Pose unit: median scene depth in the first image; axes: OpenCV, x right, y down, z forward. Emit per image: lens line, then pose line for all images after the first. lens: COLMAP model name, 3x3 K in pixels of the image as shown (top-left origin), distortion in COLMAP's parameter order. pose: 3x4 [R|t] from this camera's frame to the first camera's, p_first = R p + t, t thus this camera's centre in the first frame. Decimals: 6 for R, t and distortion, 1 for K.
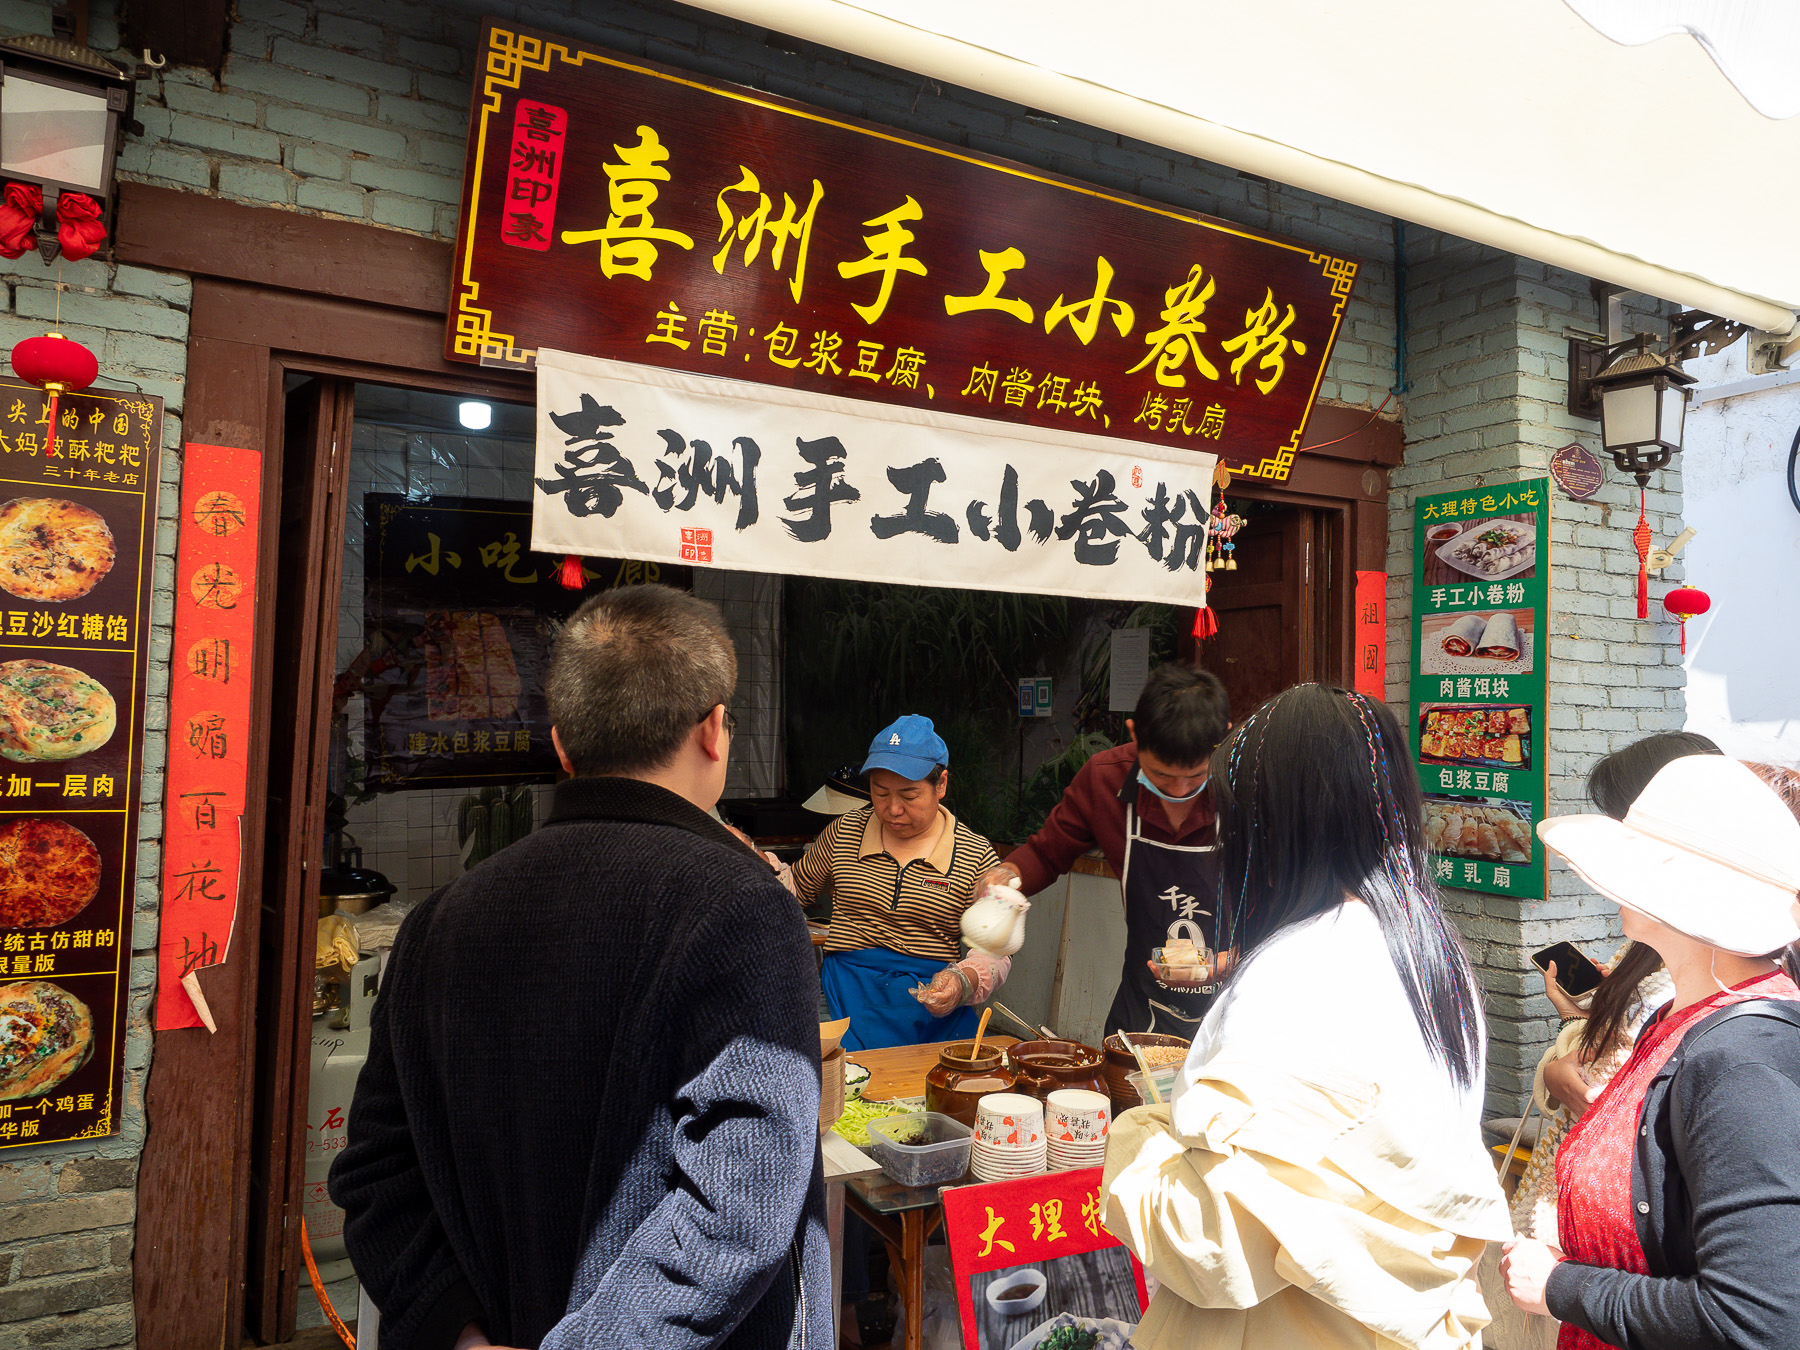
lens RADIAL K [[1273.9, 0, 902.8], [0, 1273.9, 669.0], [0, 0, 1]] dist [-0.021677, 0.003272]
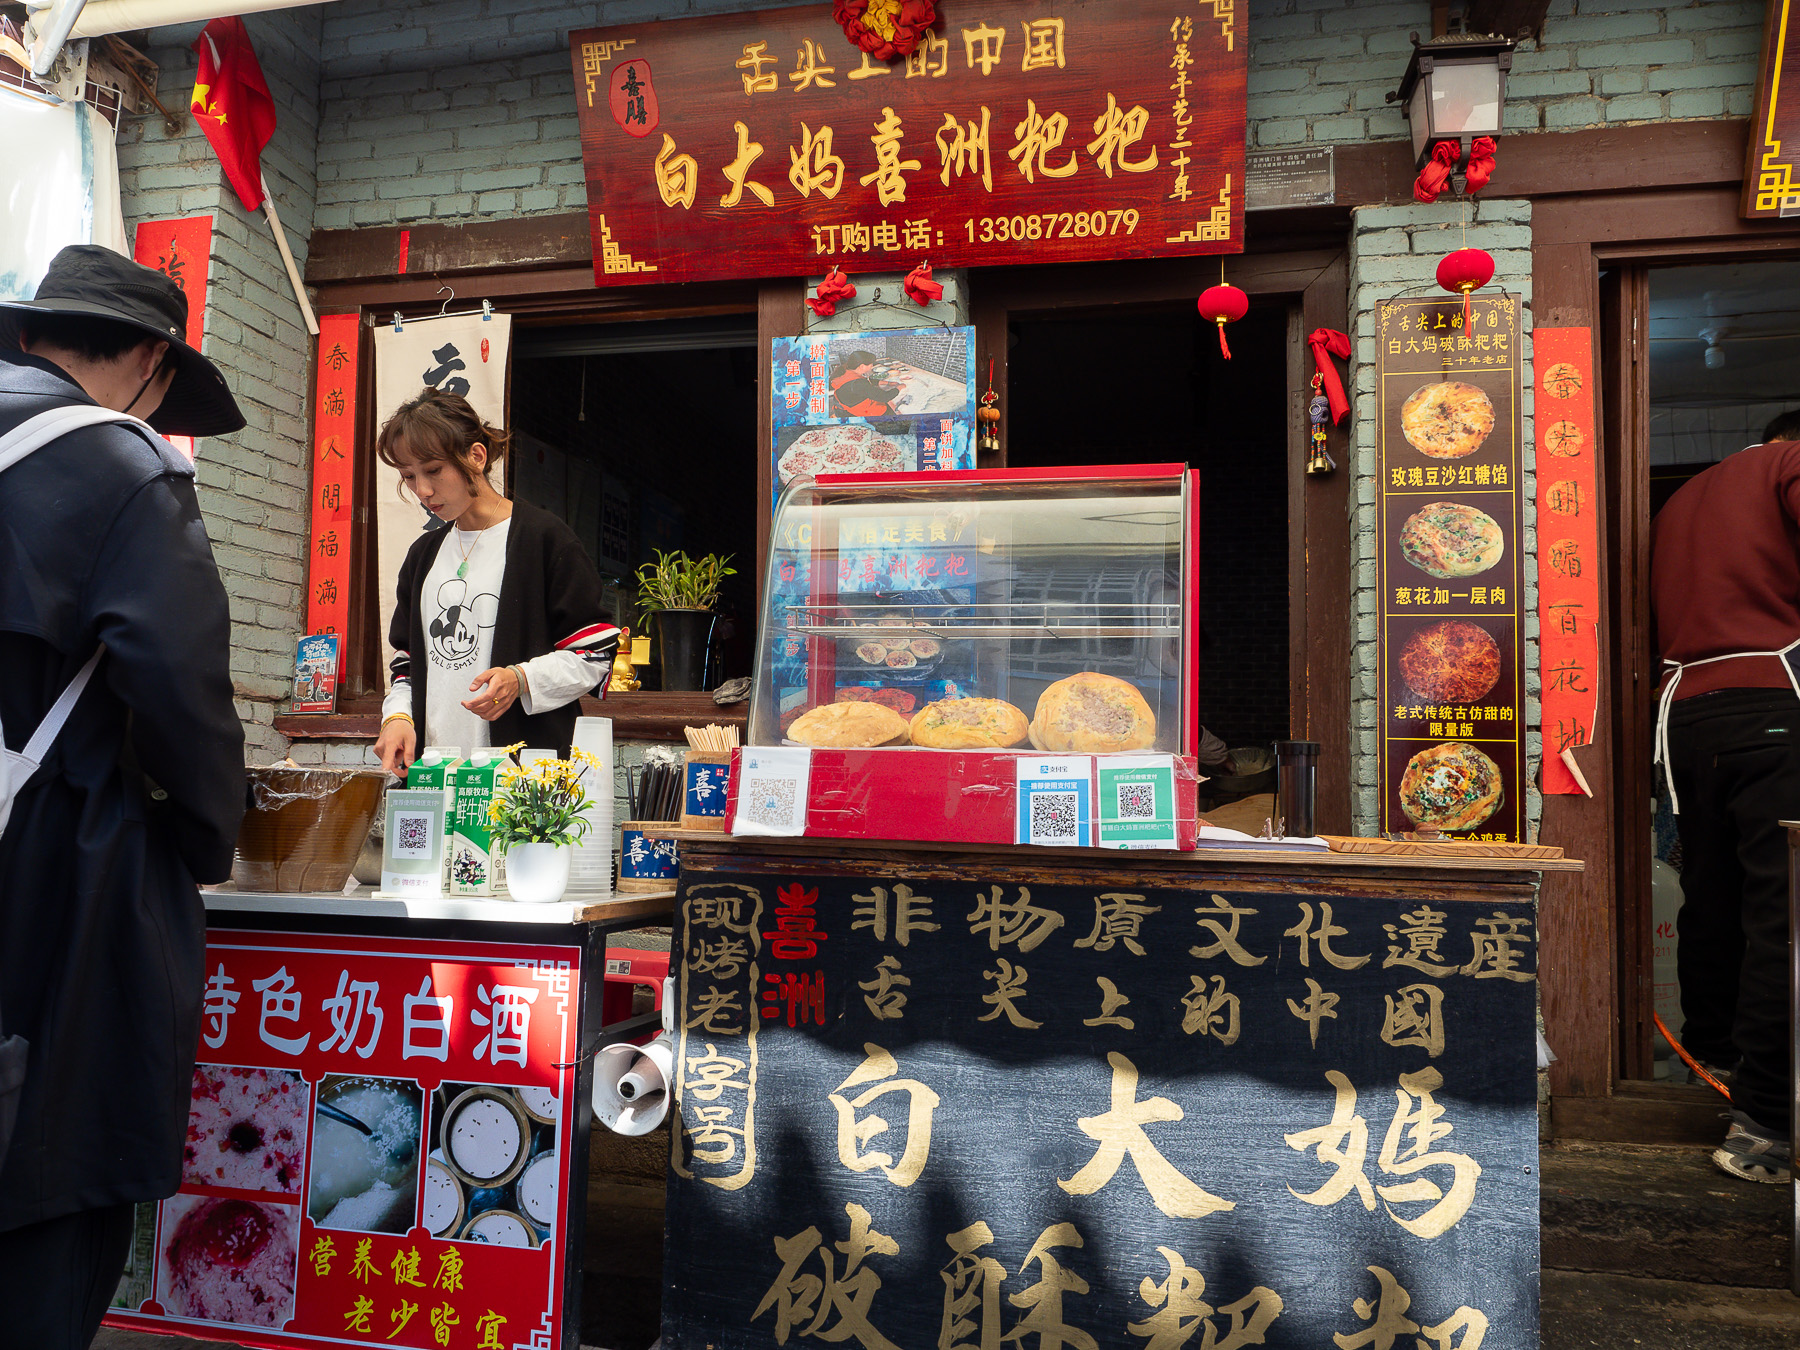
lens RADIAL K [[1273.9, 0, 903.9], [0, 1273.9, 681.4], [0, 0, 1]] dist [-0.021677, 0.003272]
pose [[0.753241, -0.064478, -0.654577, -0.245951], [0.033257, 0.997644, -0.060001, 0.234672], [0.656903, 0.023426, 0.753611, -0.366763]]
